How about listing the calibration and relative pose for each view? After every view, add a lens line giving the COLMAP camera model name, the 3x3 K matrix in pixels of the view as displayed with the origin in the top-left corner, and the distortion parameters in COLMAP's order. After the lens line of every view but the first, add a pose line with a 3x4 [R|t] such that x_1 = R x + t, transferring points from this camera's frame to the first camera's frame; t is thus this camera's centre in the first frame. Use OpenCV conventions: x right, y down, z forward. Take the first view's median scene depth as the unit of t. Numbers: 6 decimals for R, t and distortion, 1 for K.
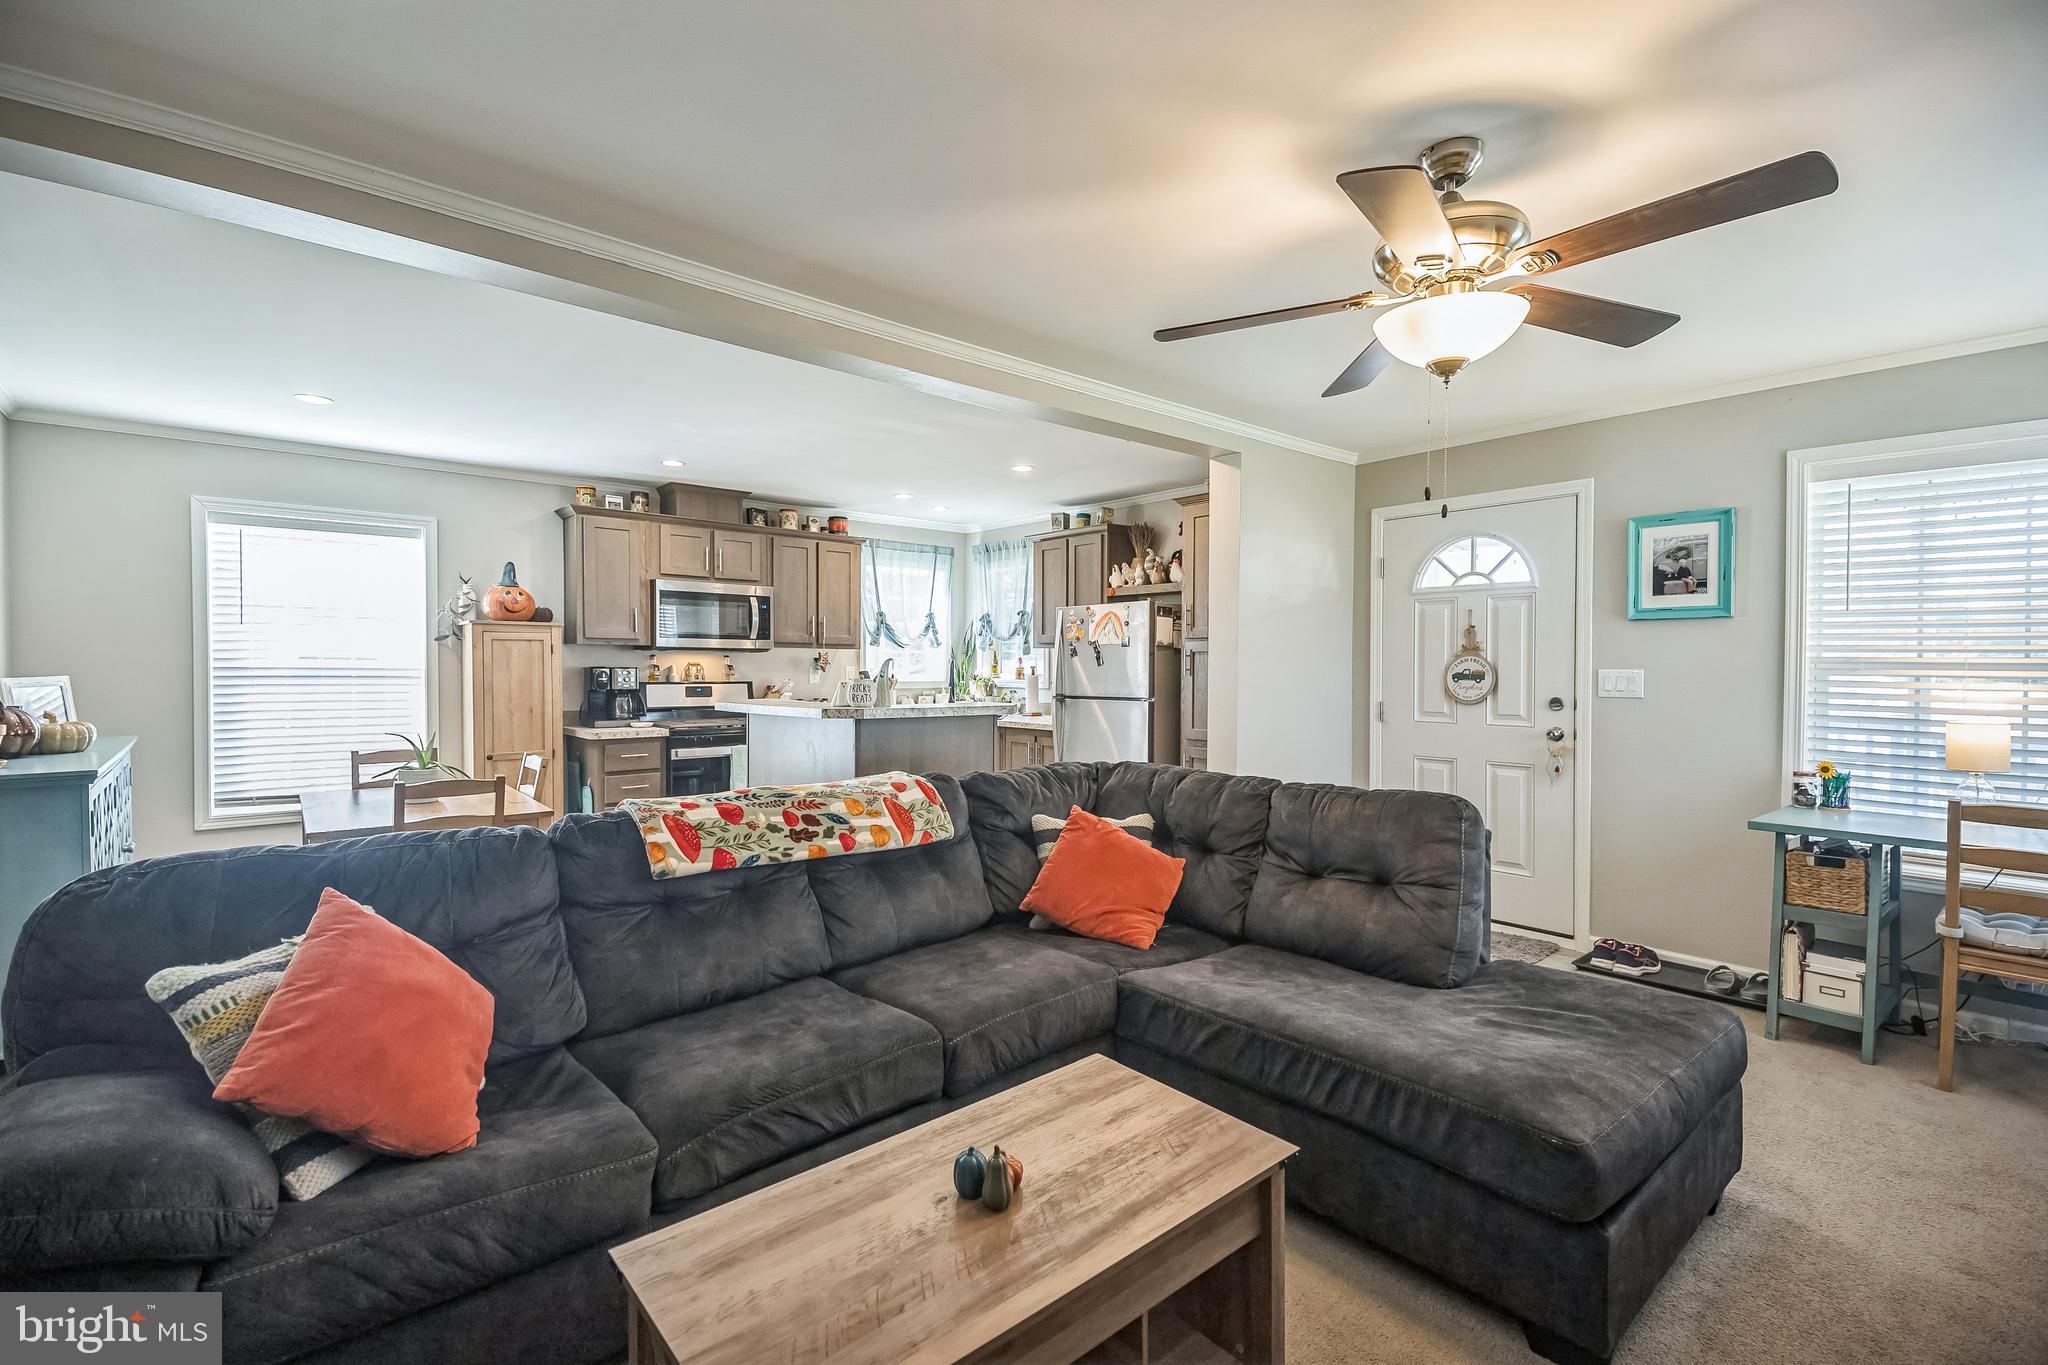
lens RADIAL K [[907.4, 0, 1025.7], [0, 907.4, 684.4], [0, 0, 1]] dist [0.044844, -0.028239]
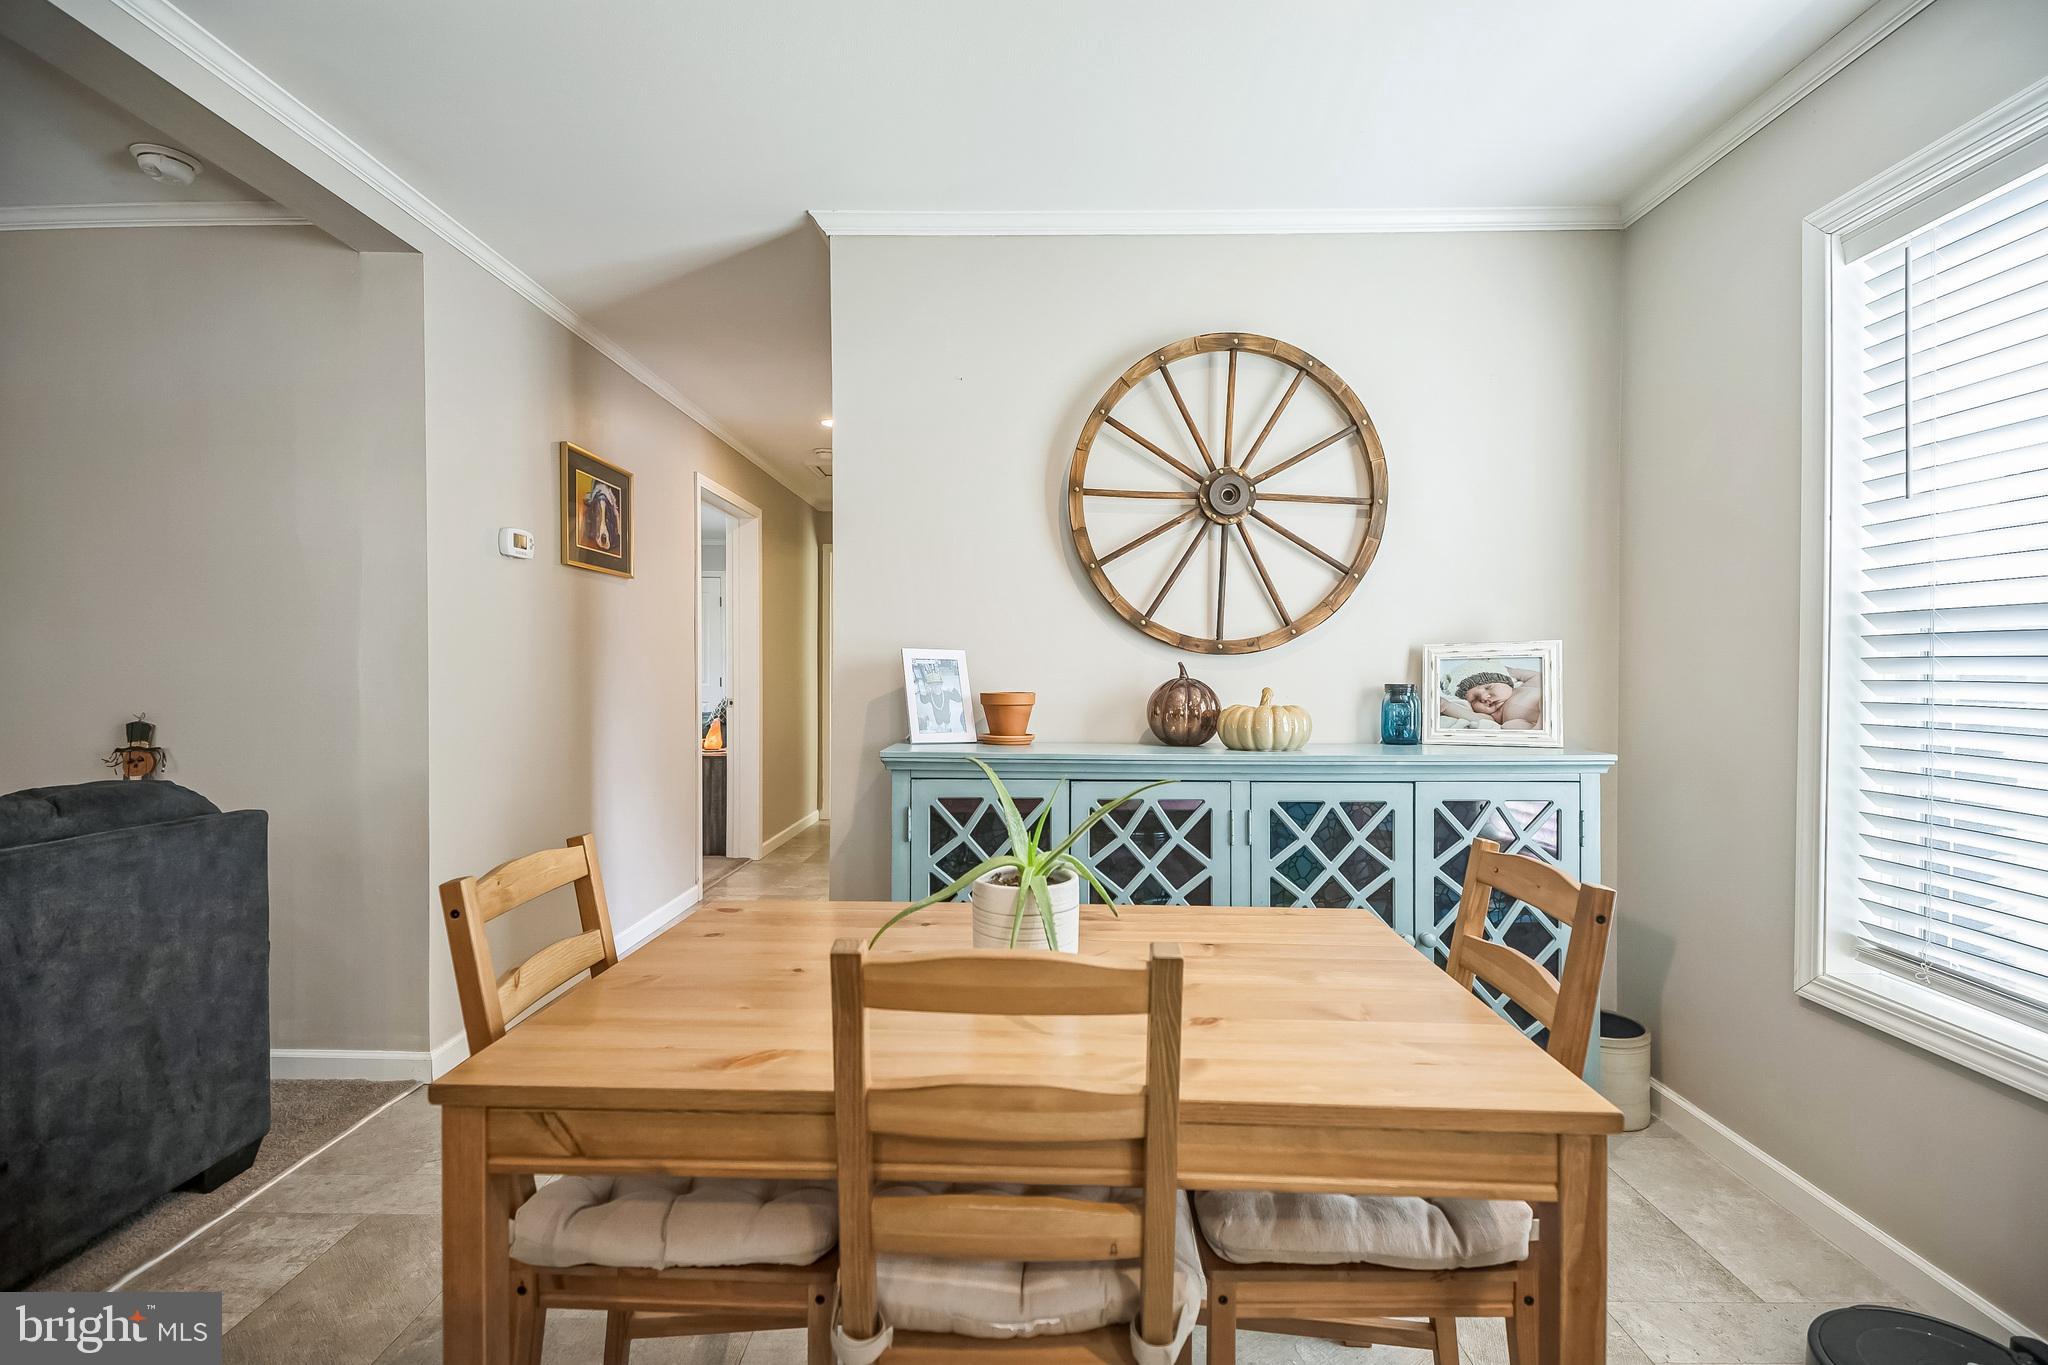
lens RADIAL K [[910.5, 0, 1026.9], [0, 910.5, 680.8], [0, 0, 1]] dist [0.045250, -0.028654]
pose [[-0.660467, 0.003604, -0.750846, -0.268857], [-0.020478, 0.999530, 0.022811, 0.006971], [0.750575, 0.030442, -0.660083, 0.812996]]
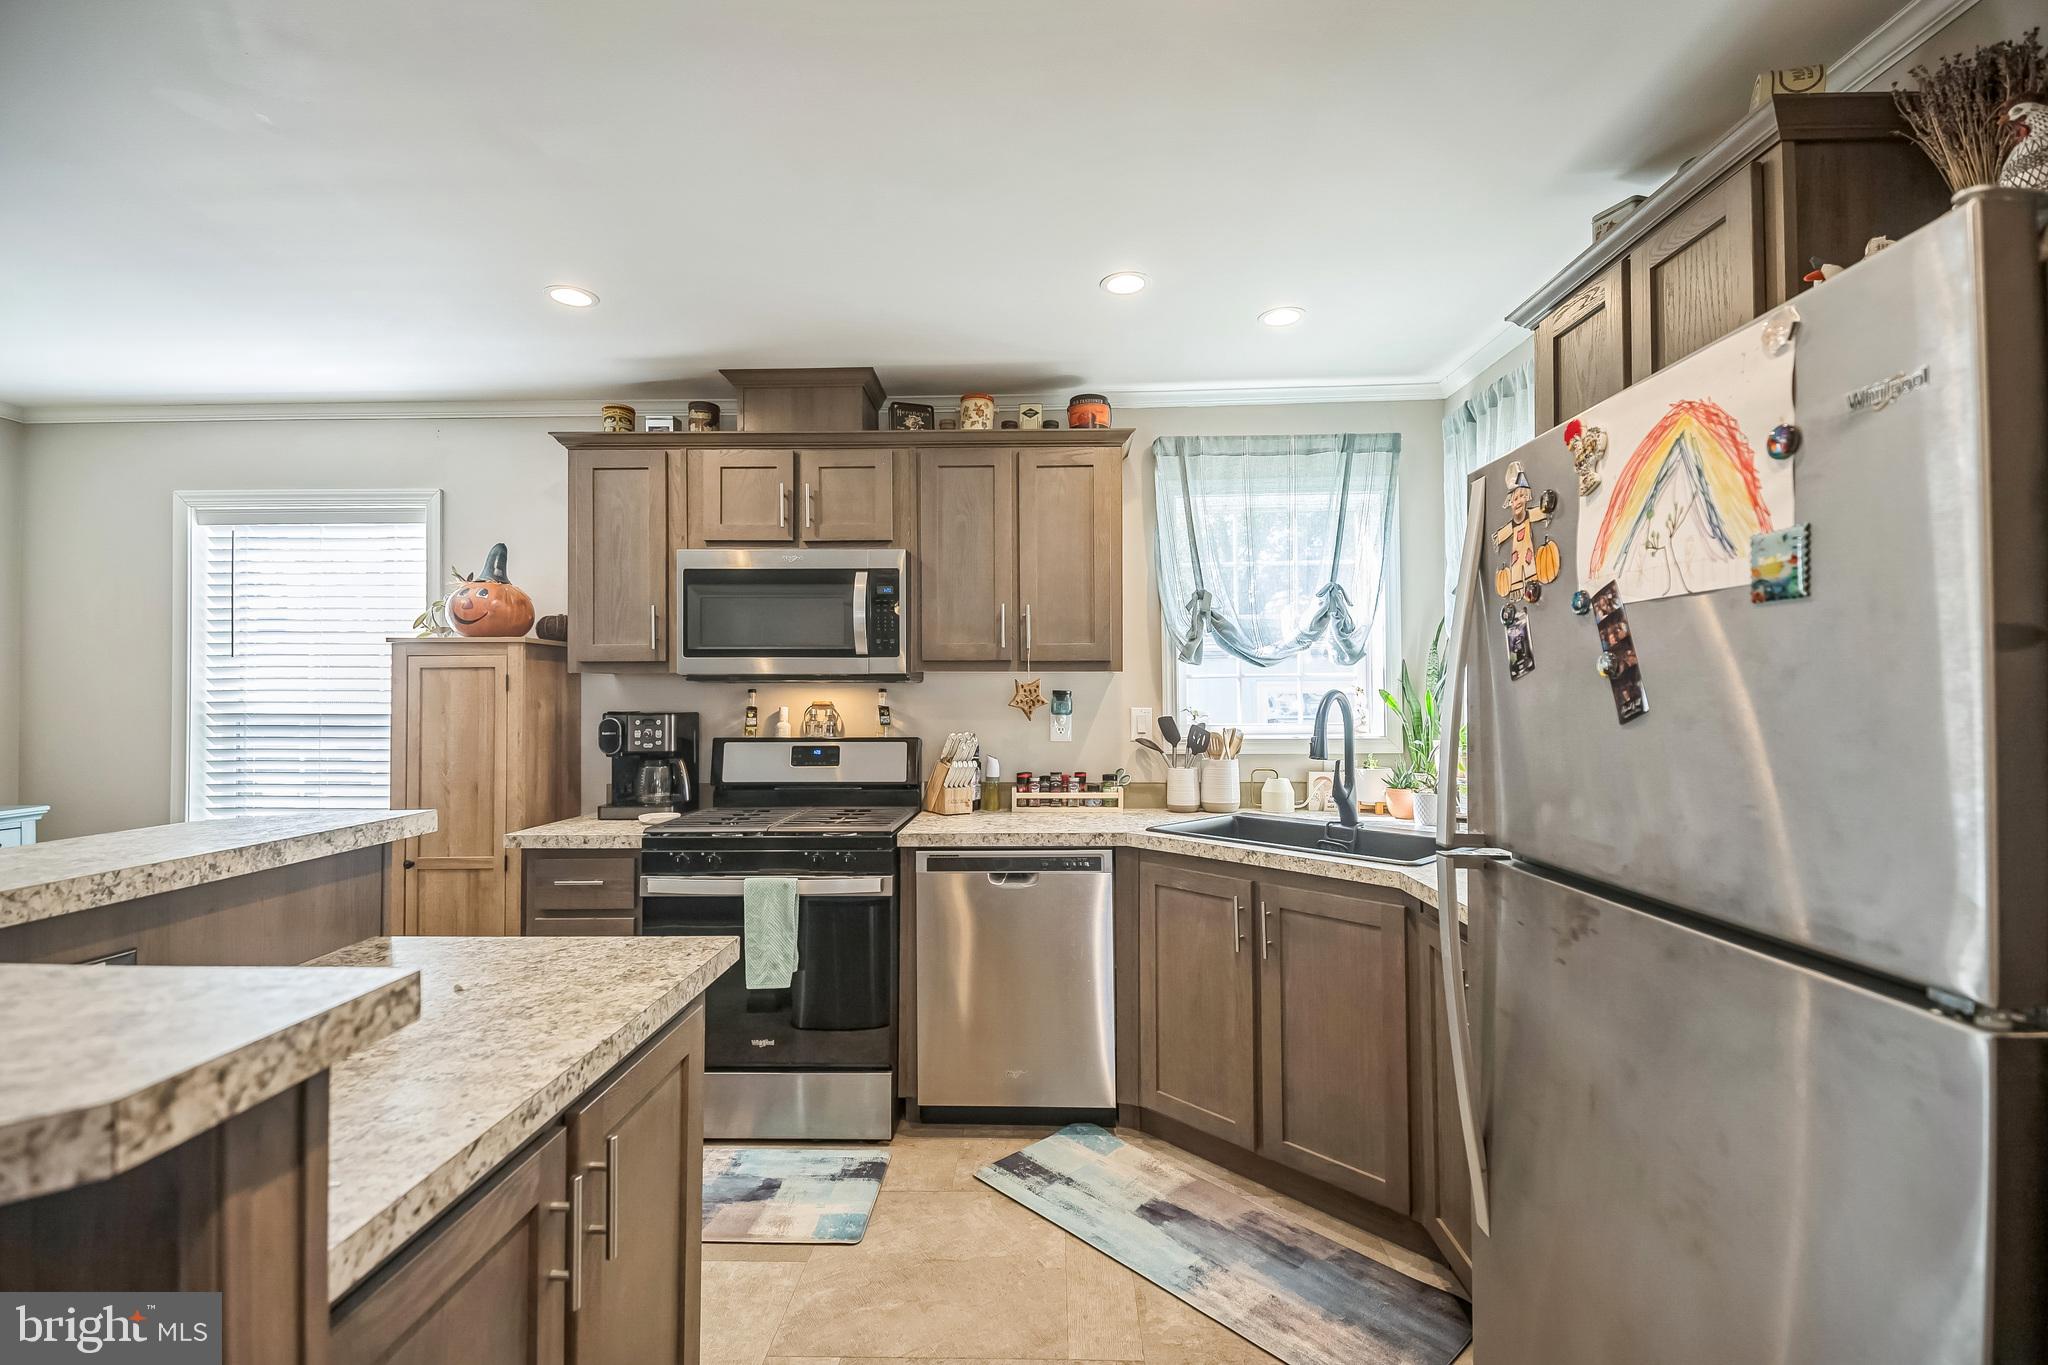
lens RADIAL K [[907.4, 0, 1025.7], [0, 907.4, 684.4], [0, 0, 1]] dist [0.044844, -0.028239]
pose [[0.738395, -0.015654, -0.674186, 0.108950], [-0.007124, 0.999494, -0.031010, -0.019977], [0.674330, 0.027701, 0.737910, 0.729844]]
